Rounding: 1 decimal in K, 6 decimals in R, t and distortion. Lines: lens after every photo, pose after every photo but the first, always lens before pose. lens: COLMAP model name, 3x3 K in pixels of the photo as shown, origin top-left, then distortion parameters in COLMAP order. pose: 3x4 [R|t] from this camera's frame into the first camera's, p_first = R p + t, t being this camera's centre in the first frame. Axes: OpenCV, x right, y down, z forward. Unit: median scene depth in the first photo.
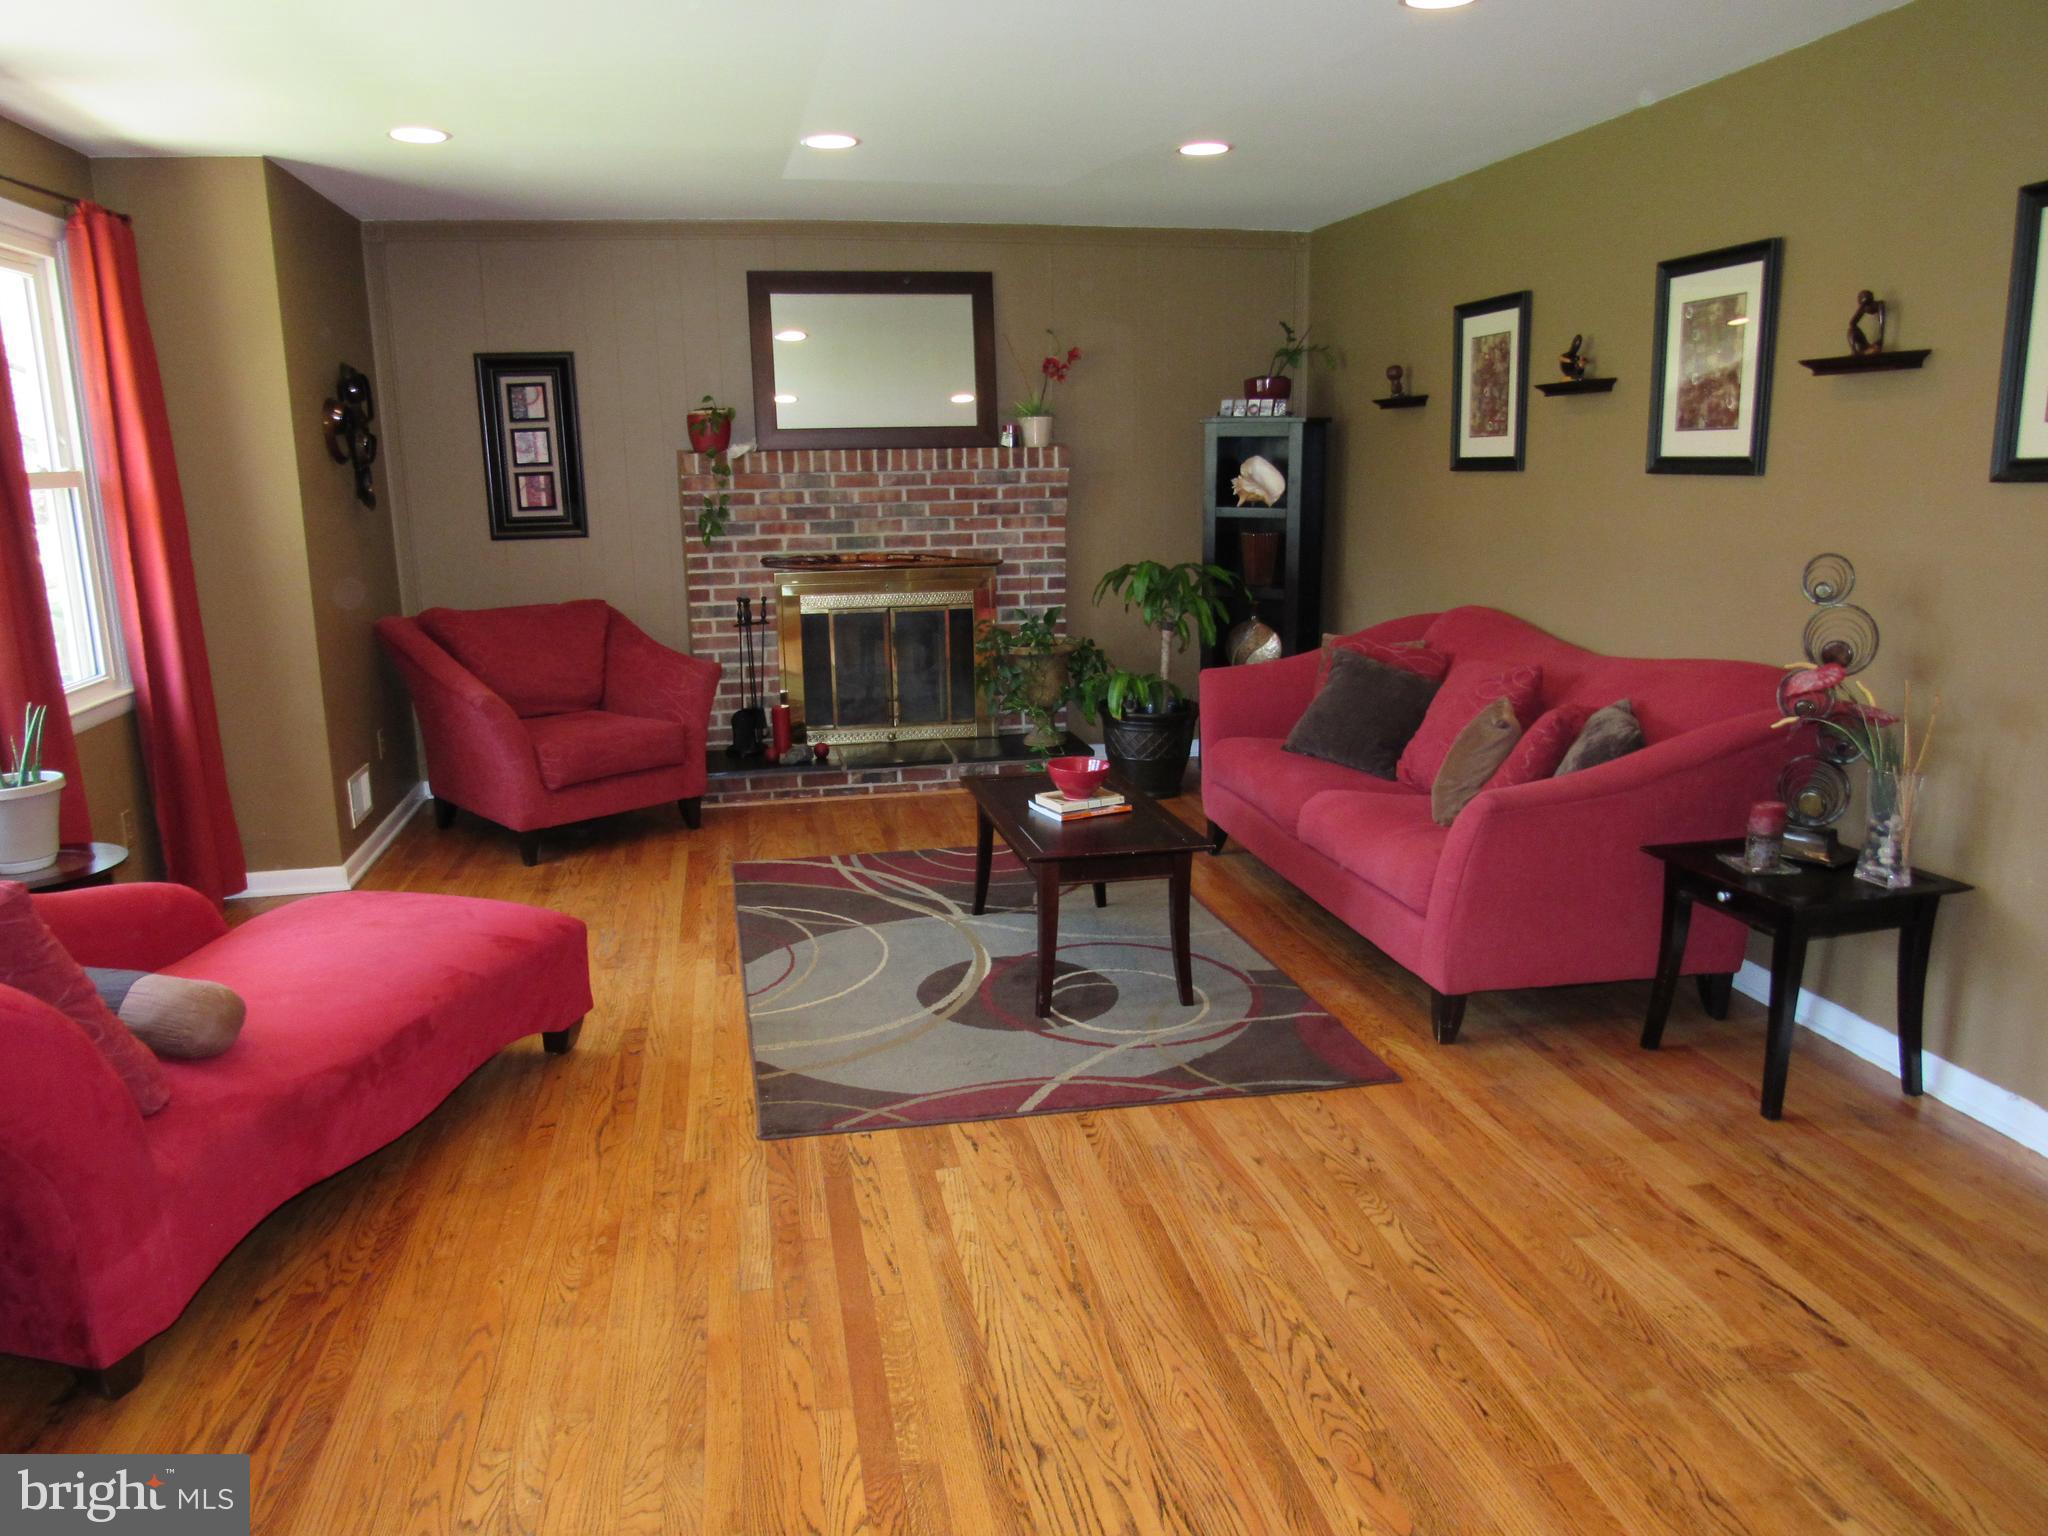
lens RADIAL K [[1475.4, 0, 1015.6], [0, 1475.4, 766.9], [0, 0, 1]] dist [-0.032183, 0.028381]
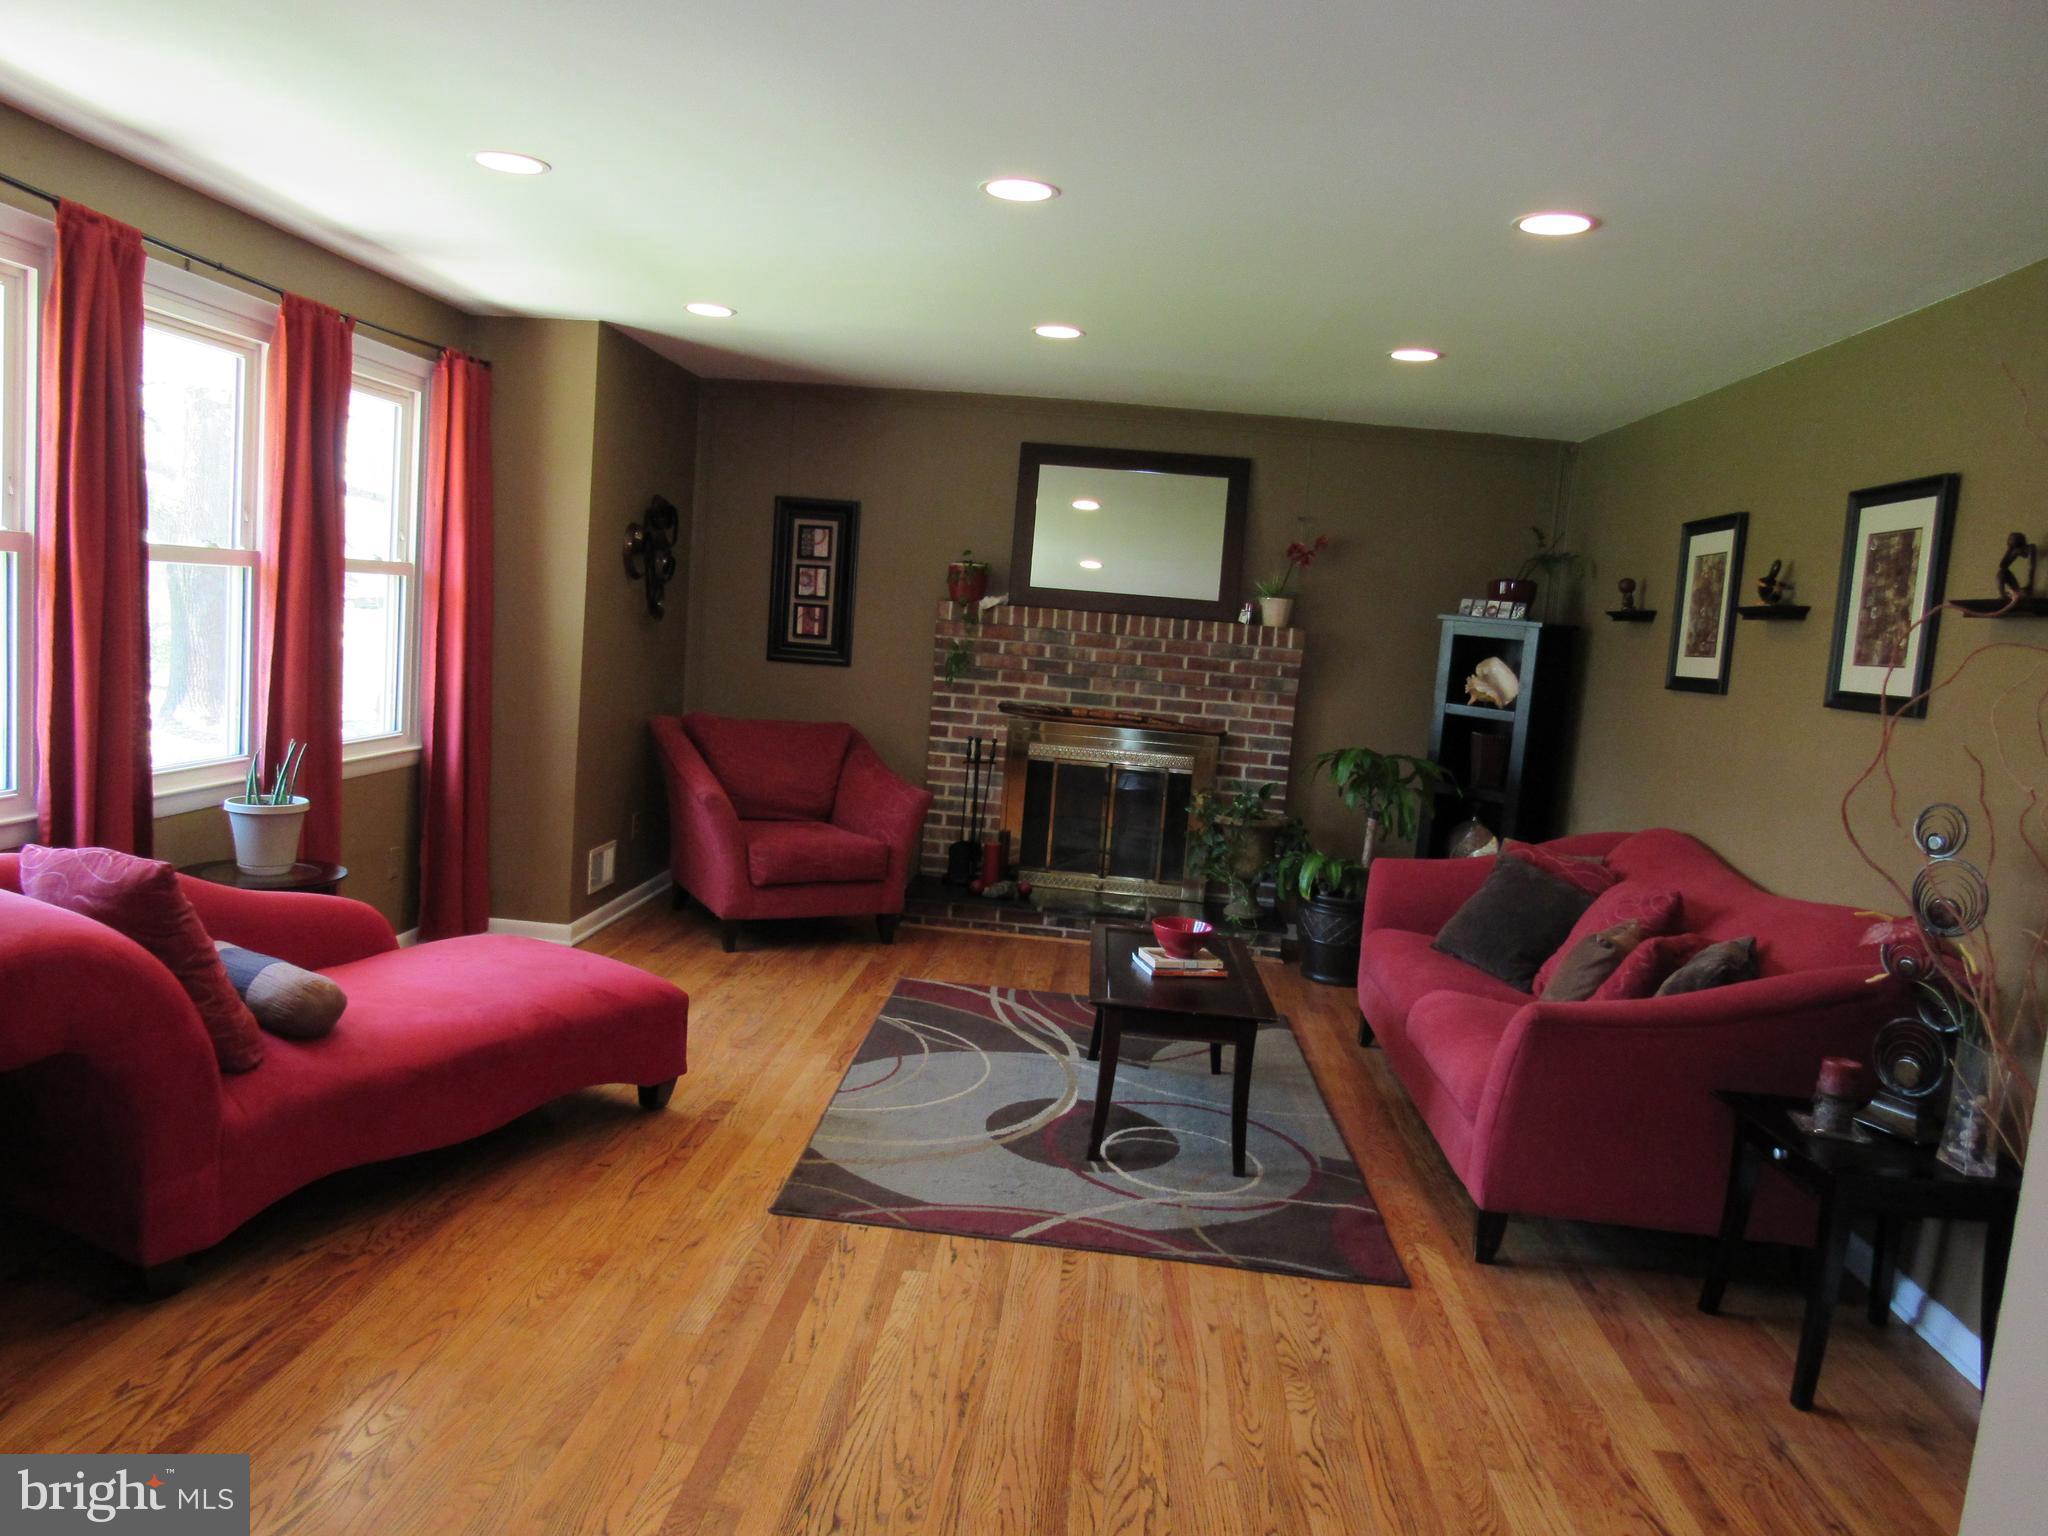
lens RADIAL K [[1475.4, 0, 1015.6], [0, 1475.4, 766.9], [0, 0, 1]] dist [-0.032183, 0.028381]
pose [[0.960331, 0.120239, -0.251610, 0.178056], [-0.148281, 0.984317, -0.095569, 0.005974], [0.236173, 0.129087, 0.963099, -0.030053]]
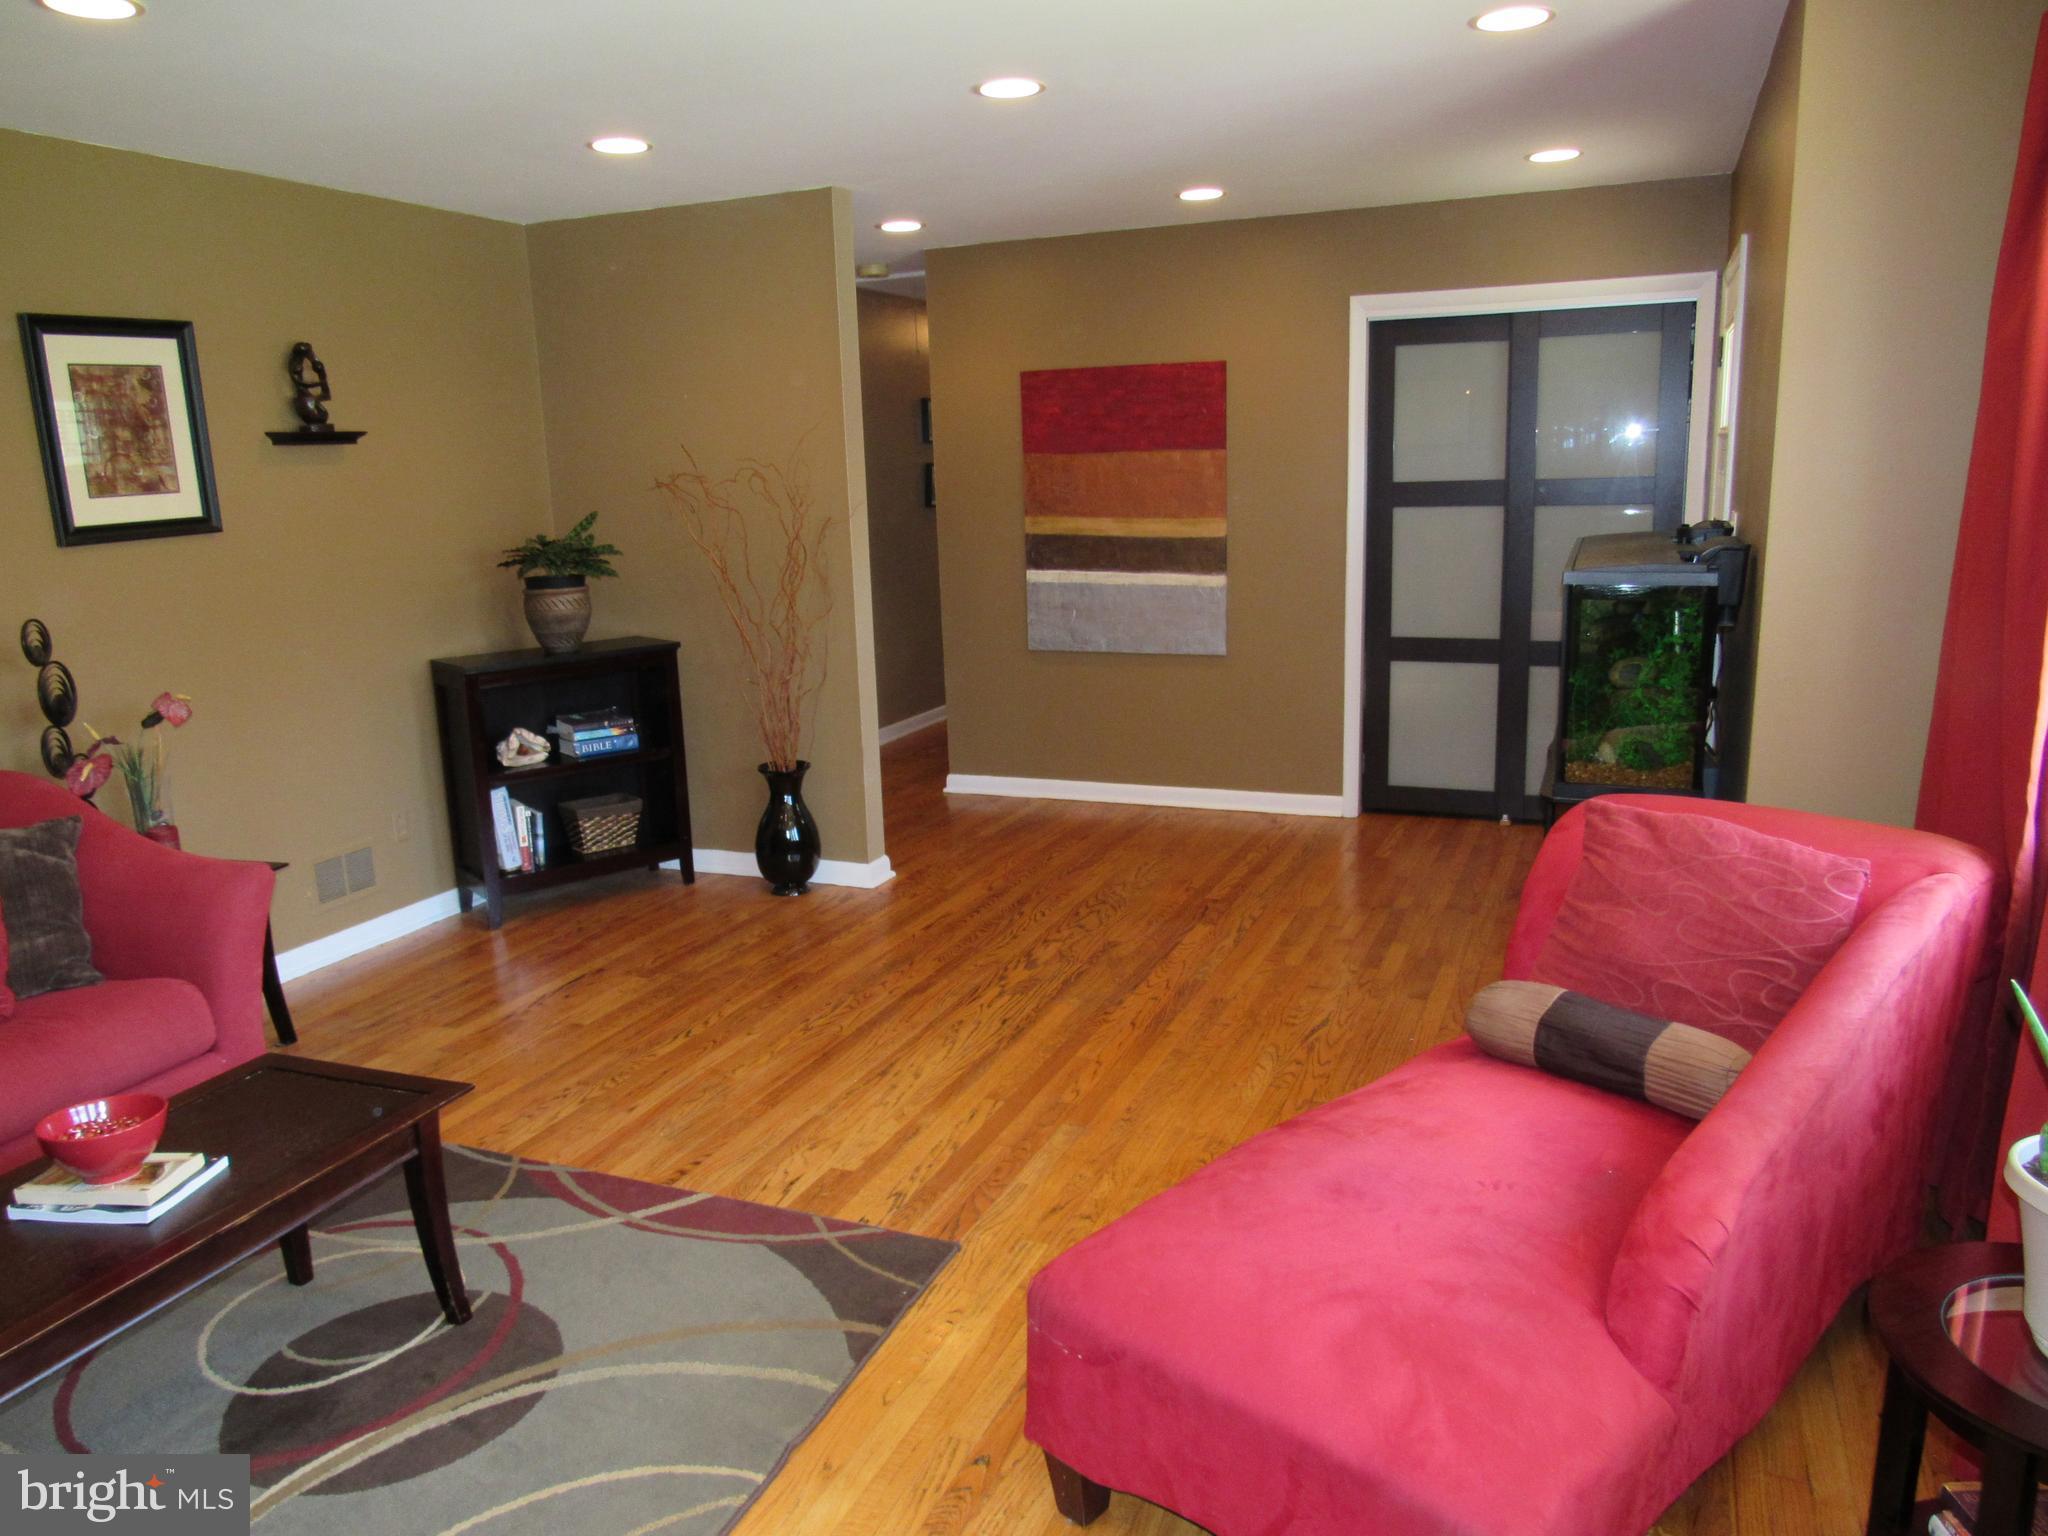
lens RADIAL K [[1523.0, 0, 1019.0], [0, 1523.0, 739.3], [0, 0, 1]] dist [-0.033324, 0.002471]
pose [[-0.835520, -0.063111, 0.545823, -0.530641], [0.156079, 0.925200, 0.345896, -0.269015], [-0.526825, 0.374194, -0.763173, 1.207129]]
